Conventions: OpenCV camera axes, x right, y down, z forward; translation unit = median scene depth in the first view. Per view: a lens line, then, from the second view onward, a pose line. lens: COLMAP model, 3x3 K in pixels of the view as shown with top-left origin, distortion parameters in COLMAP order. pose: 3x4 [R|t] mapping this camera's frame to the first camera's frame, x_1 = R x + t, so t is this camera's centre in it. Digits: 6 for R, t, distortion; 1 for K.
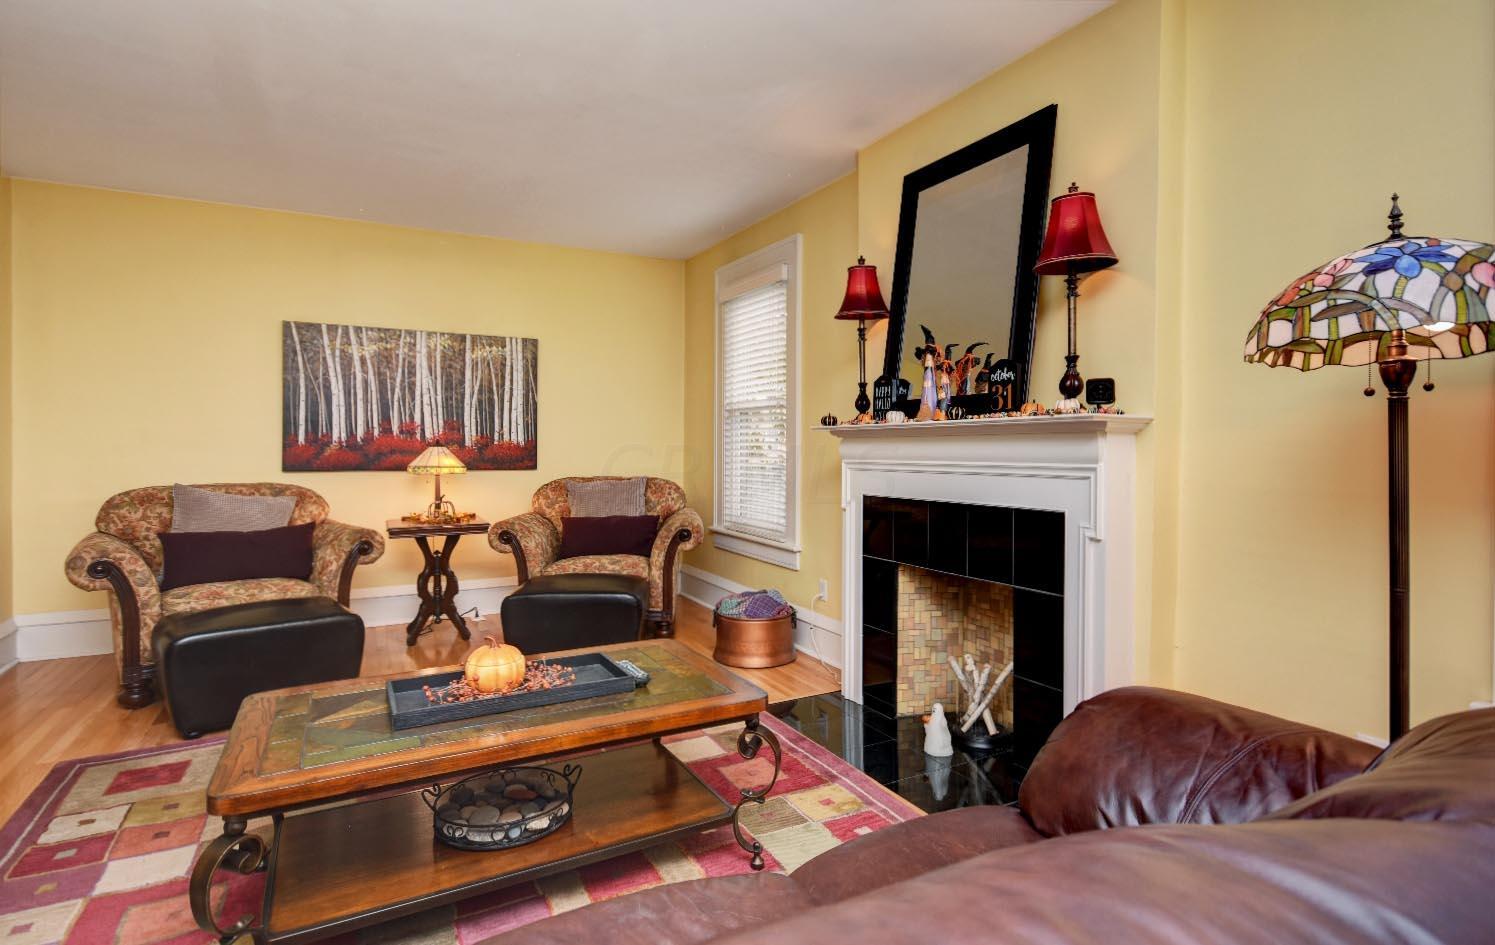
lens RADIAL K [[763.4, 0, 750.6], [0, 763.4, 445.3], [0, 0, 1]] dist [0.002752, -0.000602]
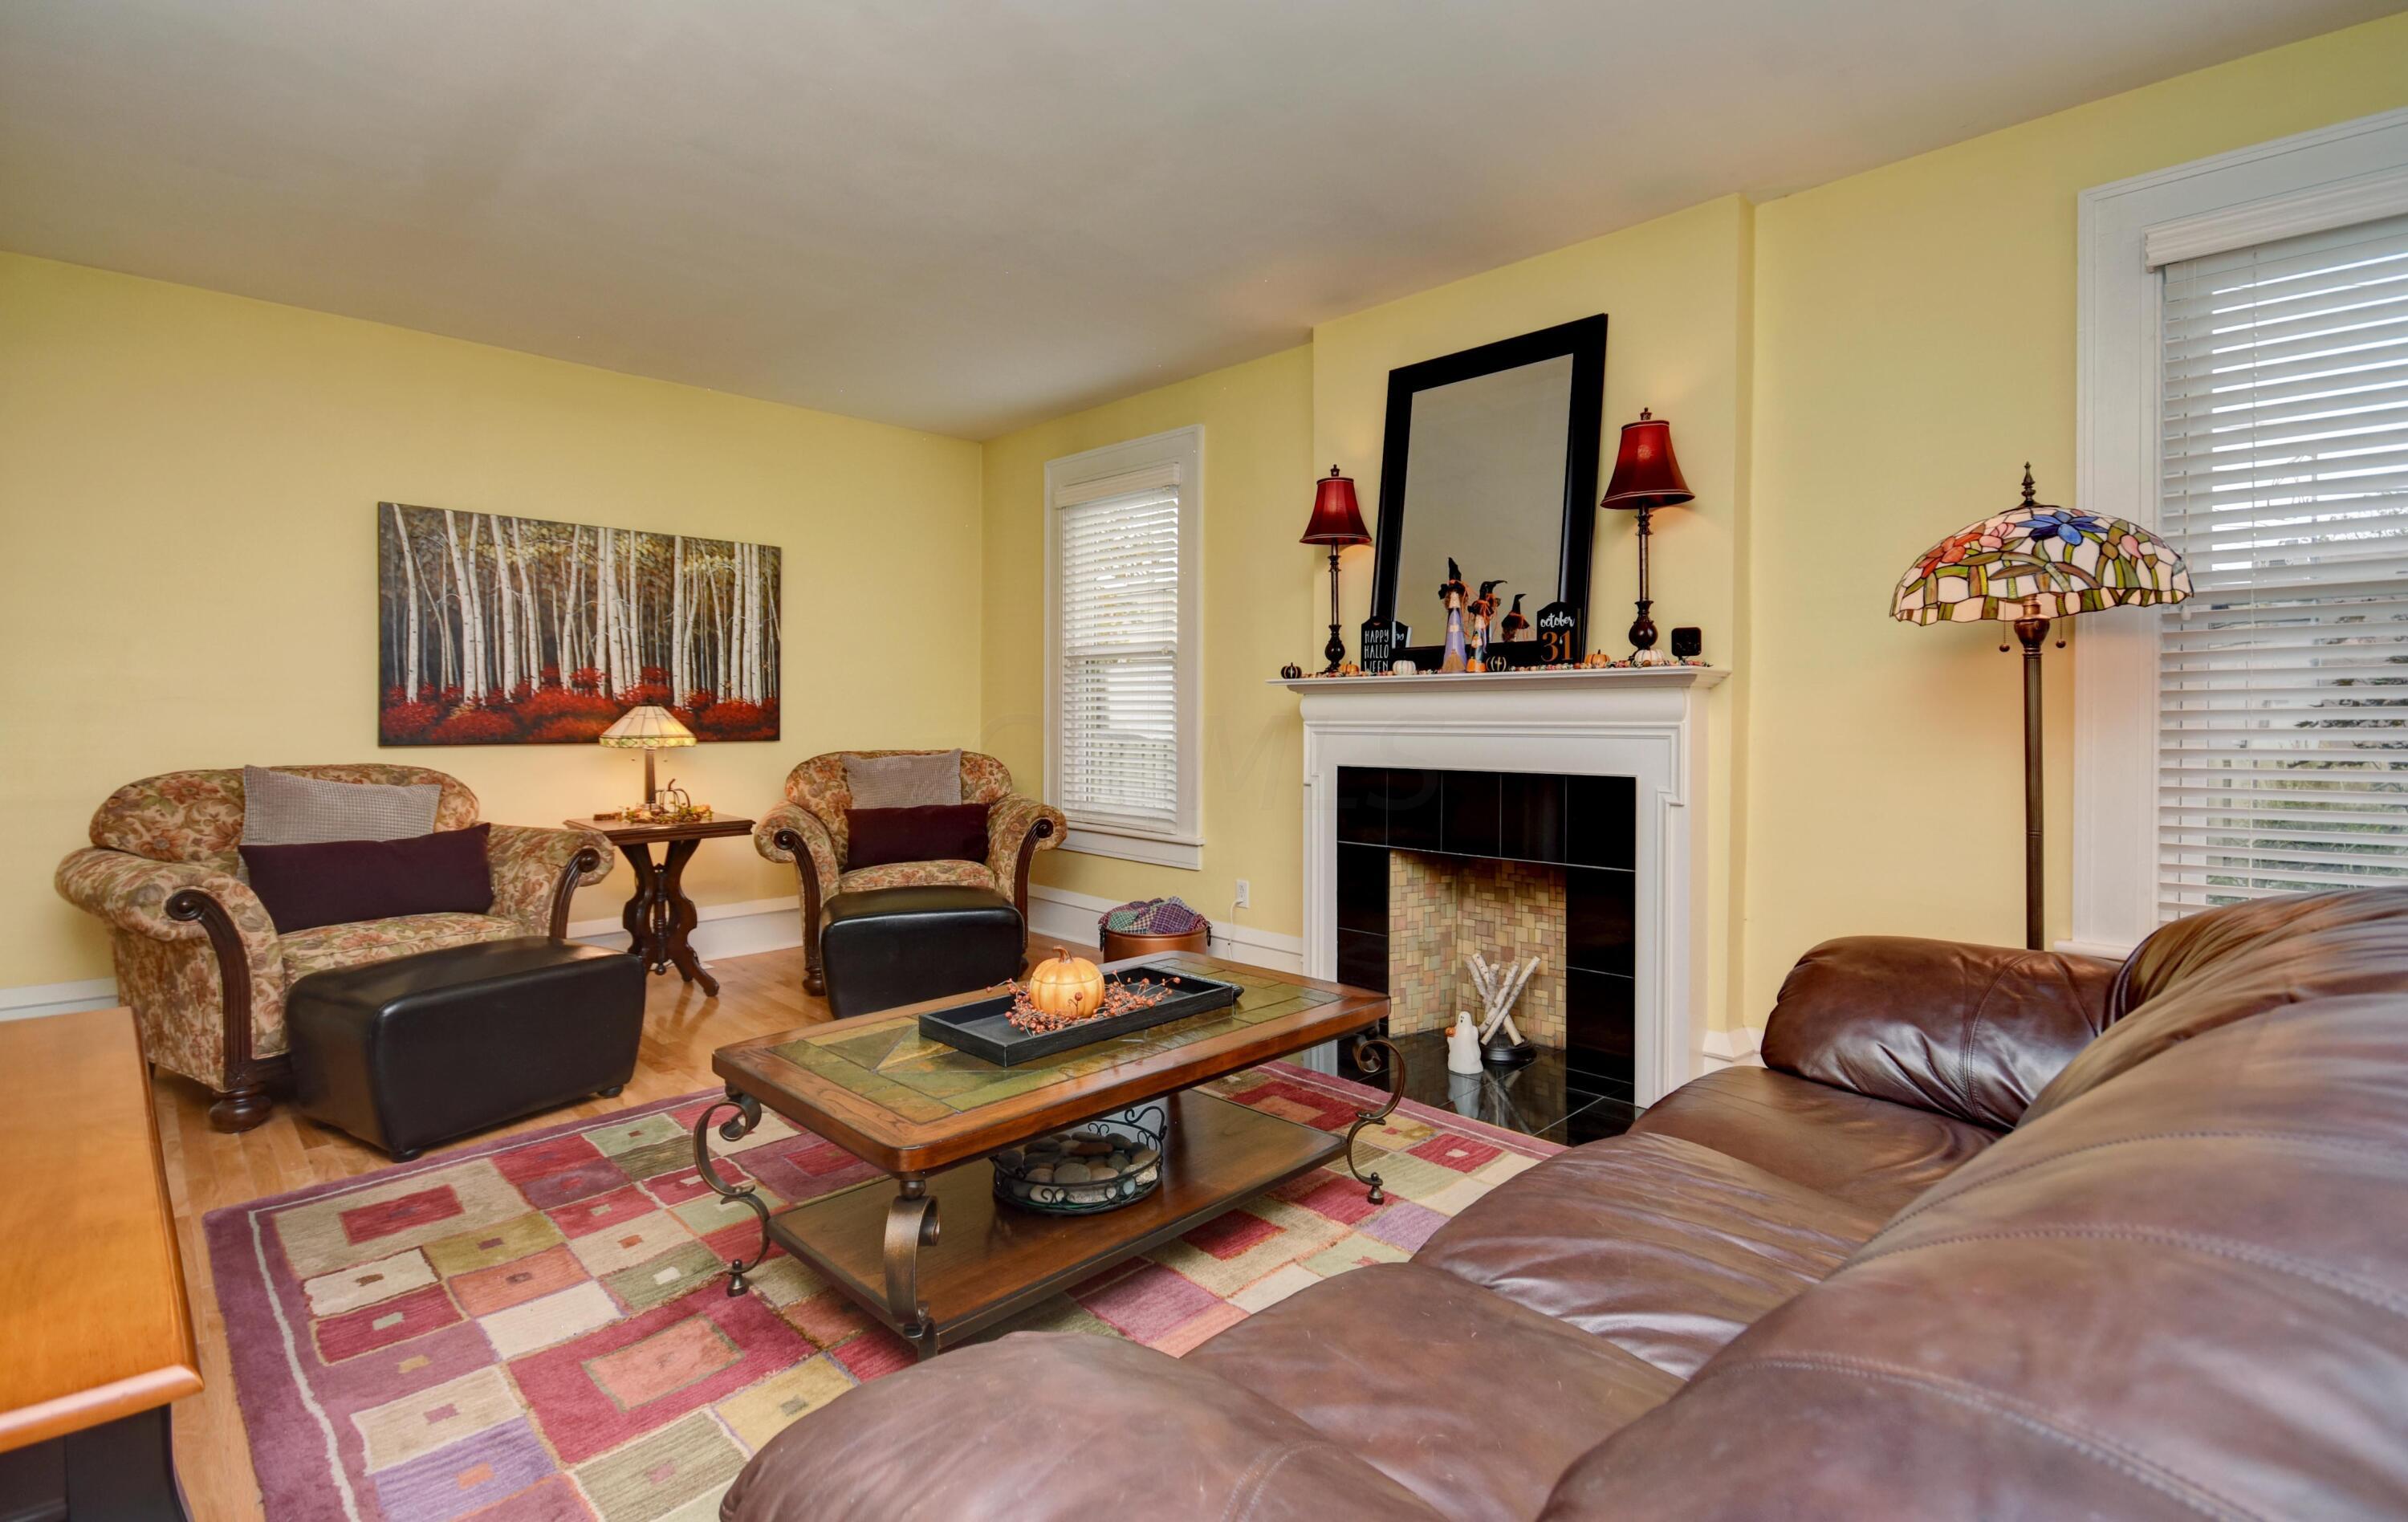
lens RADIAL K [[1110.5, 0, 1204.0], [0, 1110.5, 716.1], [0, 0, 1]] dist [-0.003018, -0.000135]
pose [[0.957663, -0.001238, 0.287890, -0.316604], [-0.000053, 0.999990, 0.004475, 0.008052], [-0.287892, -0.004301, 0.957653, -0.067359]]
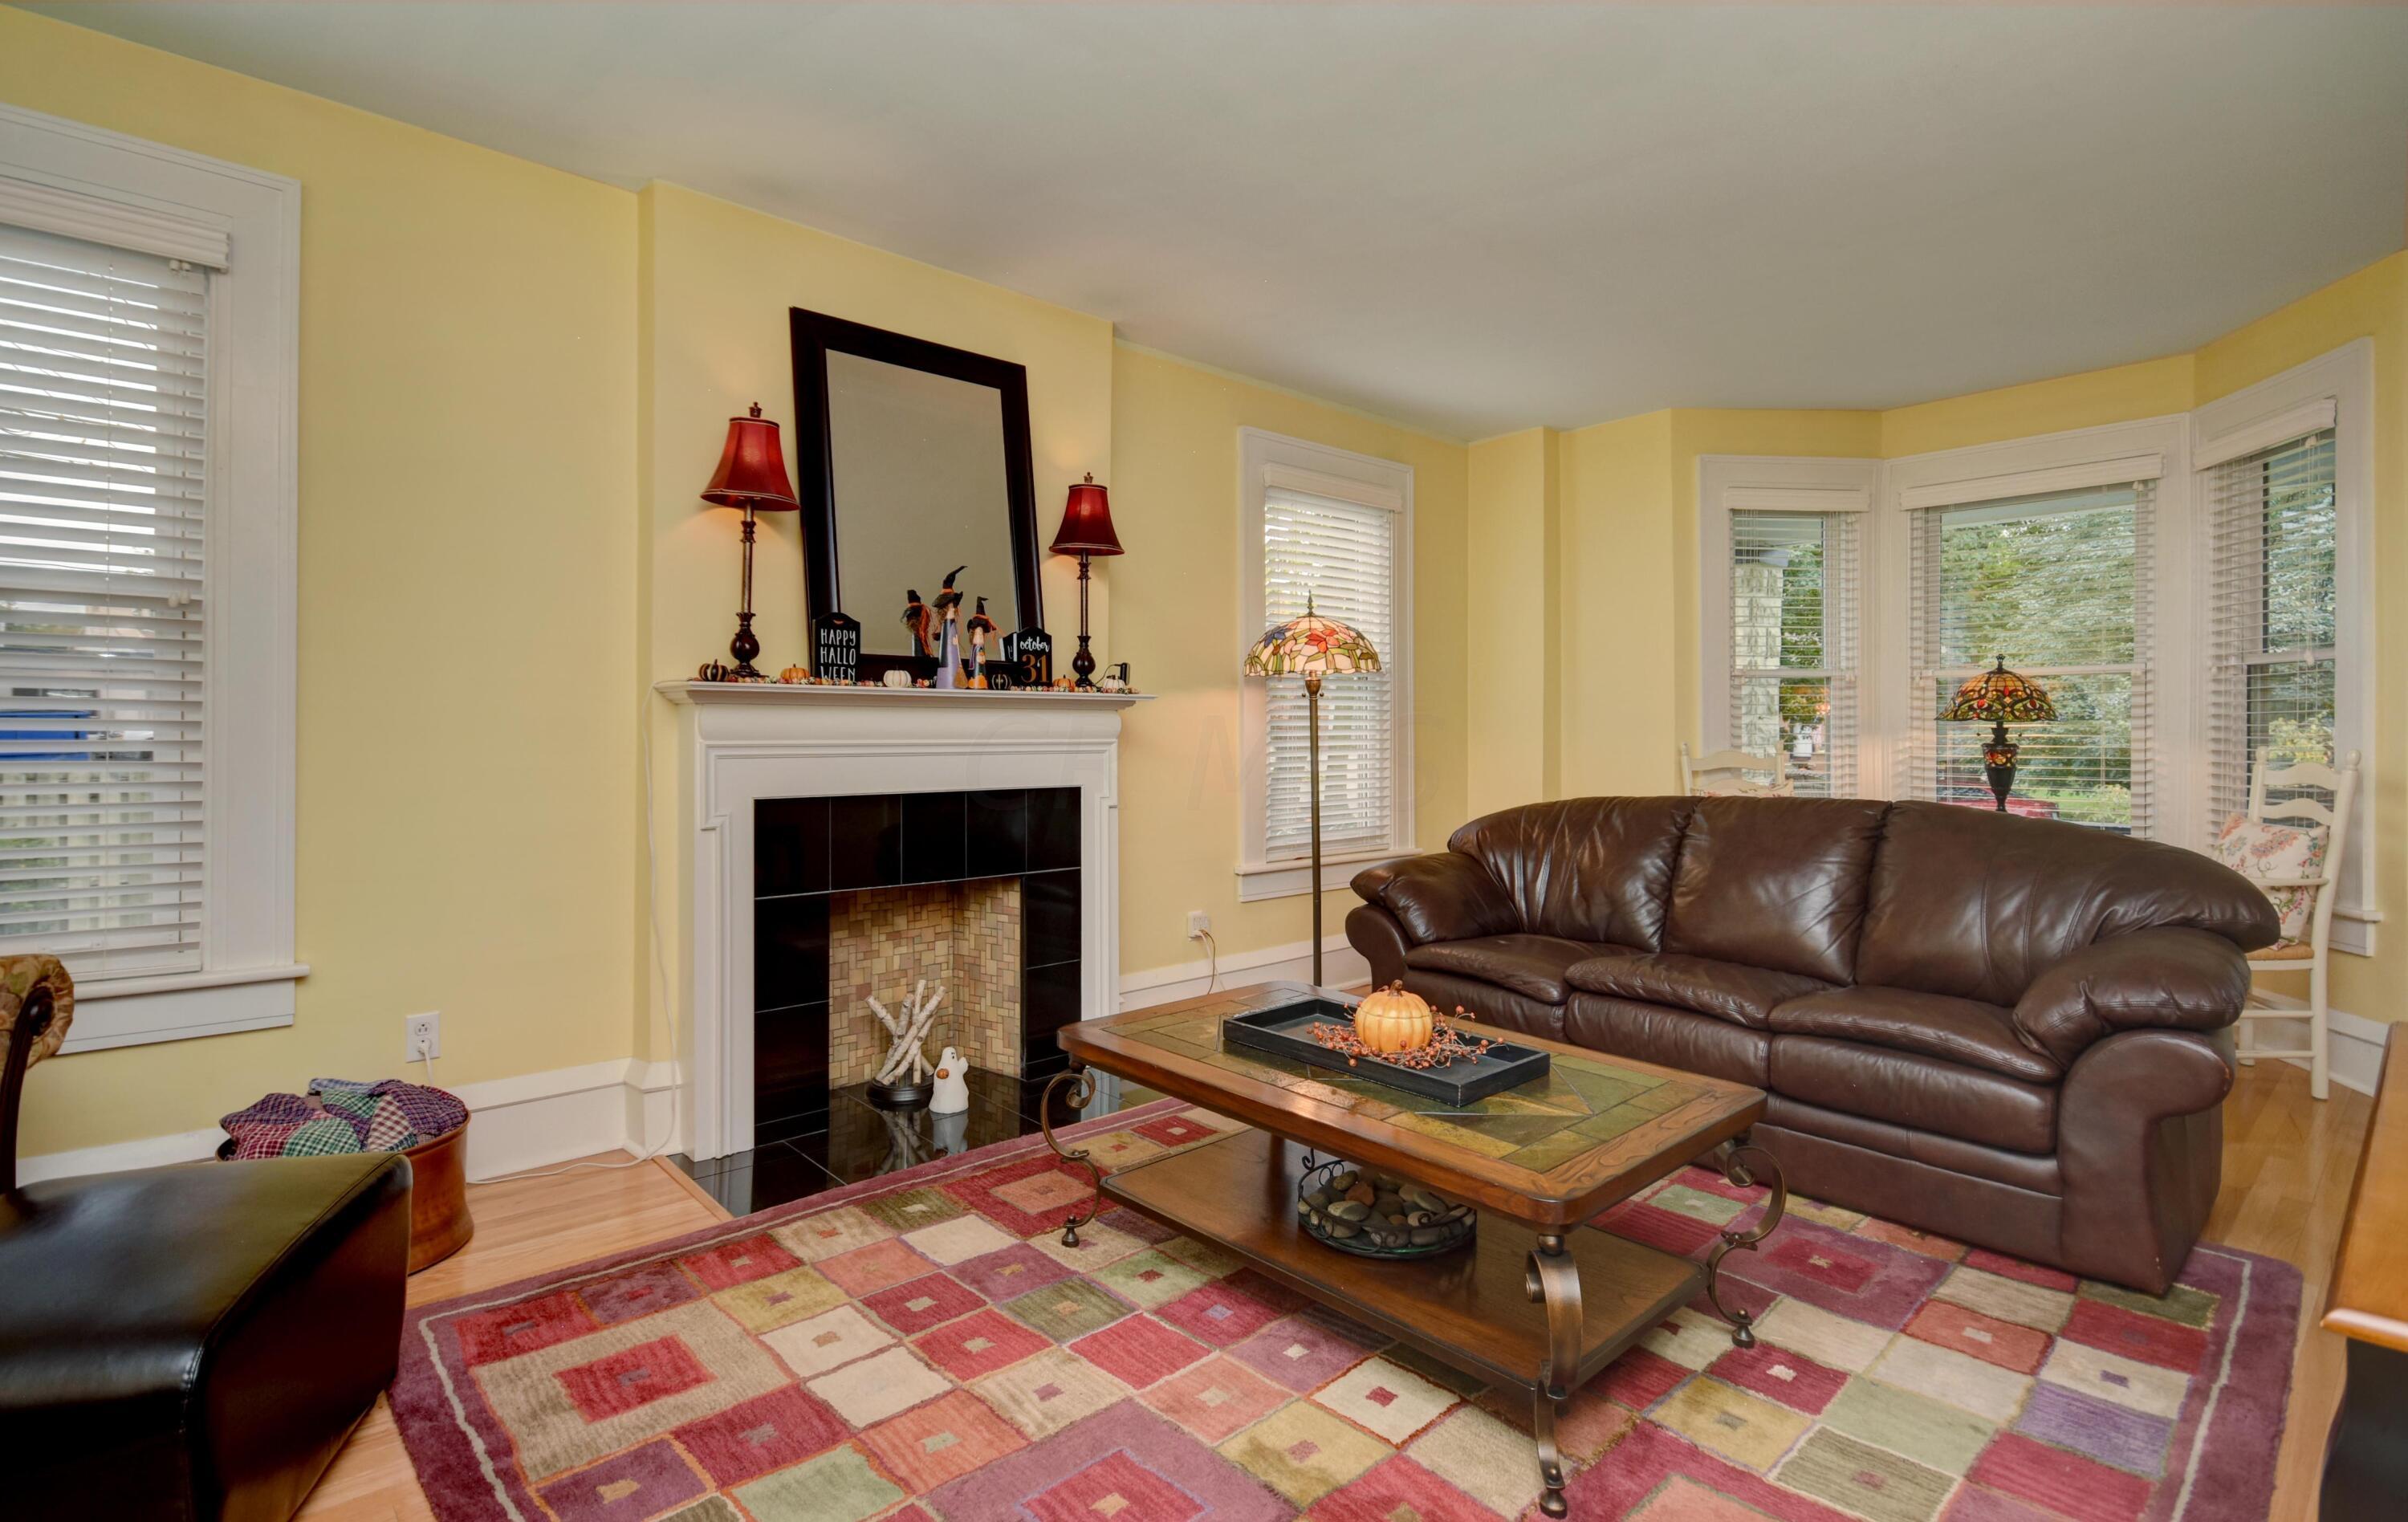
lens RADIAL K [[1171.0, 0, 1201.3], [0, 1171.0, 732.5], [0, 0, 1]] dist [-0.016836, -0.000013]
pose [[-0.239980, -0.003265, 0.970772, -0.831671], [-0.008108, 0.999966, 0.001359, 0.008002], [-0.970744, -0.007545, -0.239999, 0.873221]]
